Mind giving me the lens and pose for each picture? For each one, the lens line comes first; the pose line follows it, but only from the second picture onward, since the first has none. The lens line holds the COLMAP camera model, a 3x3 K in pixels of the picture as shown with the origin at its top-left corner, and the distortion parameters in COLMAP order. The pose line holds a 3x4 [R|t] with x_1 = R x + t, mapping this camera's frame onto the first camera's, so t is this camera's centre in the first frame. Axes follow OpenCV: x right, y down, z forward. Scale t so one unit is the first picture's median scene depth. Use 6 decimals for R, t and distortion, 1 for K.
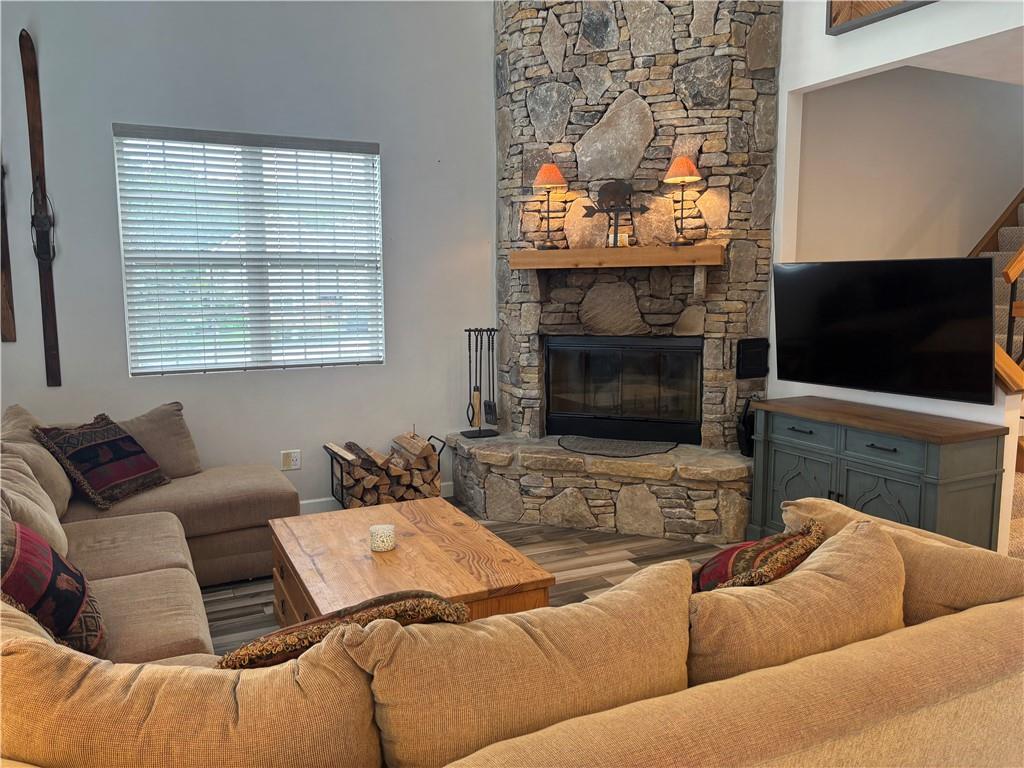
lens RADIAL K [[784.3, 0, 508.4], [0, 784.3, 385.4], [0, 0, 1]] dist [0.042841, -0.033288]
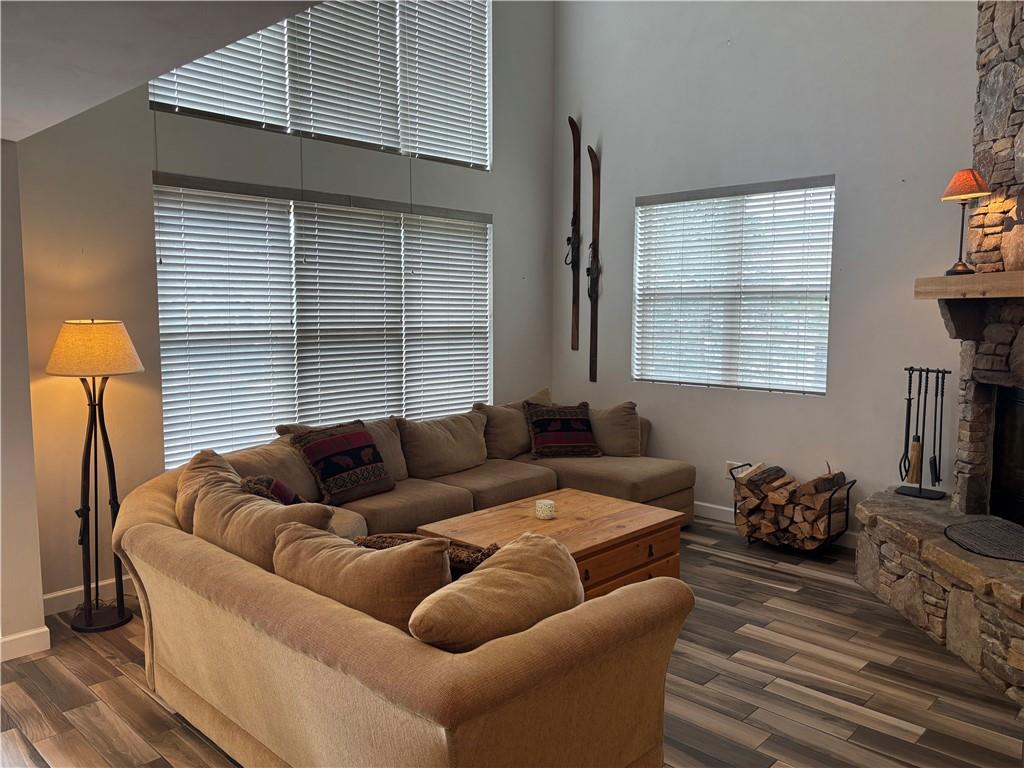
lens RADIAL K [[784.3, 0, 518.4], [0, 784.3, 377.7], [0, 0, 1]] dist [0.042841, -0.033288]
pose [[0.362750, 0.089379, -0.927590, 0.635714], [-0.131772, 0.990308, 0.043890, -0.045117], [0.922523, 0.106309, 0.371011, 0.292019]]
